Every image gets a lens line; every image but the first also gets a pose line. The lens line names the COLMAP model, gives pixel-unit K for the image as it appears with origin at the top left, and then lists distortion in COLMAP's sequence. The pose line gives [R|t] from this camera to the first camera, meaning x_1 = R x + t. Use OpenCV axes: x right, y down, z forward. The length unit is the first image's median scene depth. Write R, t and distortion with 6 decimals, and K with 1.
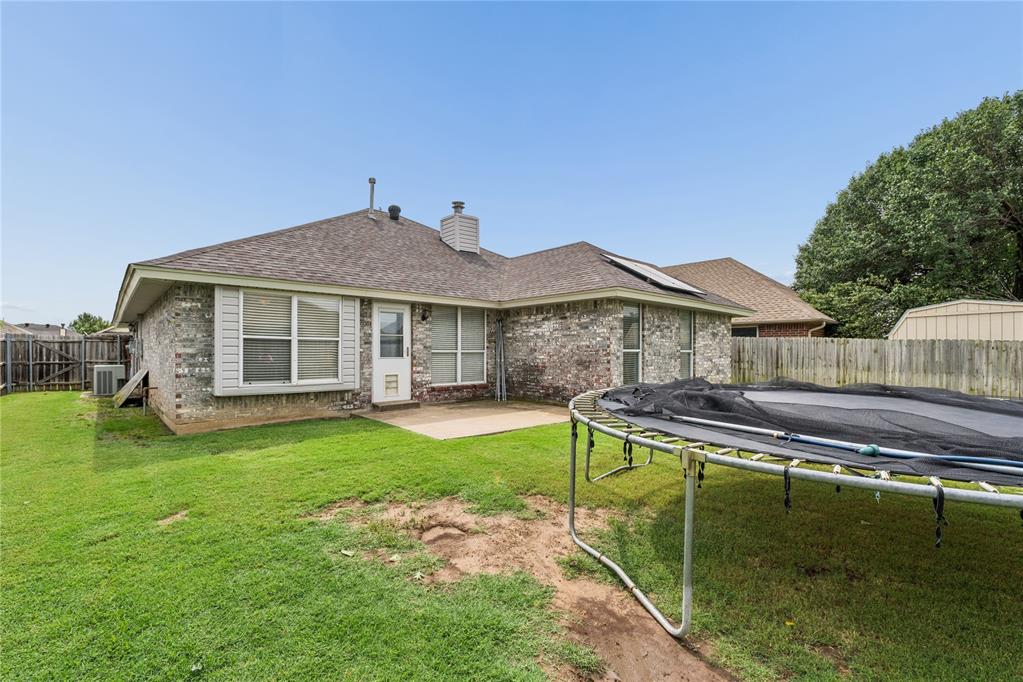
lens RADIAL K [[430.1, 0, 511.5], [0, 430.1, 341.0], [0, 0, 1]] dist [0.000030, -0.000032]
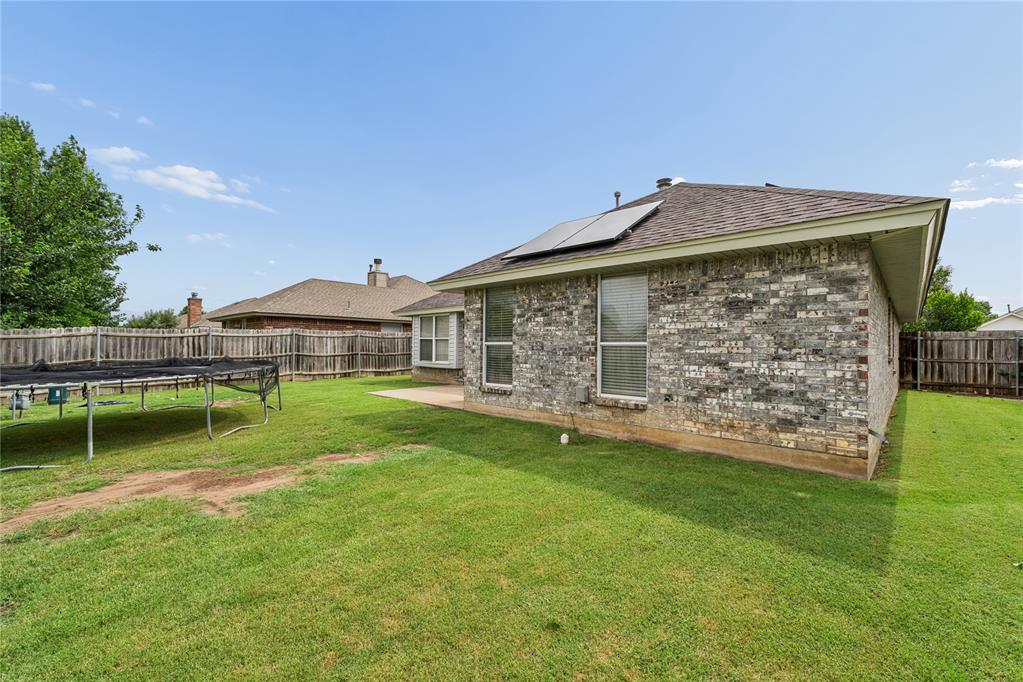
lens RADIAL K [[431.0, 0, 515.7], [0, 431.0, 306.5], [0, 0, 1]] dist [0.000496, -0.000085]
pose [[0.086645, -0.095384, -0.991663, 1.121631], [0.016886, 0.995404, -0.094269, 0.030274], [0.996096, -0.008577, 0.087857, 0.948469]]
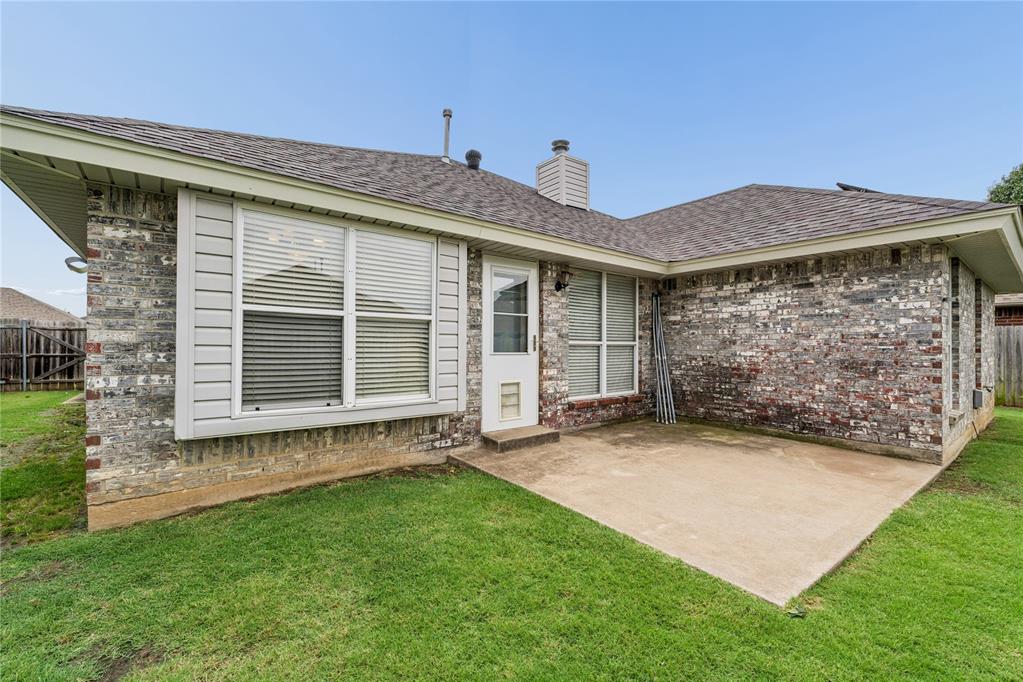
lens RADIAL K [[421.4, 0, 517.7], [0, 421.4, 332.4], [0, 0, 1]] dist [0.002424, 0.000152]
pose [[0.997342, 0.003658, -0.072767, -0.220353], [-0.004023, 0.999980, -0.004879, 0.013084], [0.072748, 0.005159, 0.997337, 0.422724]]
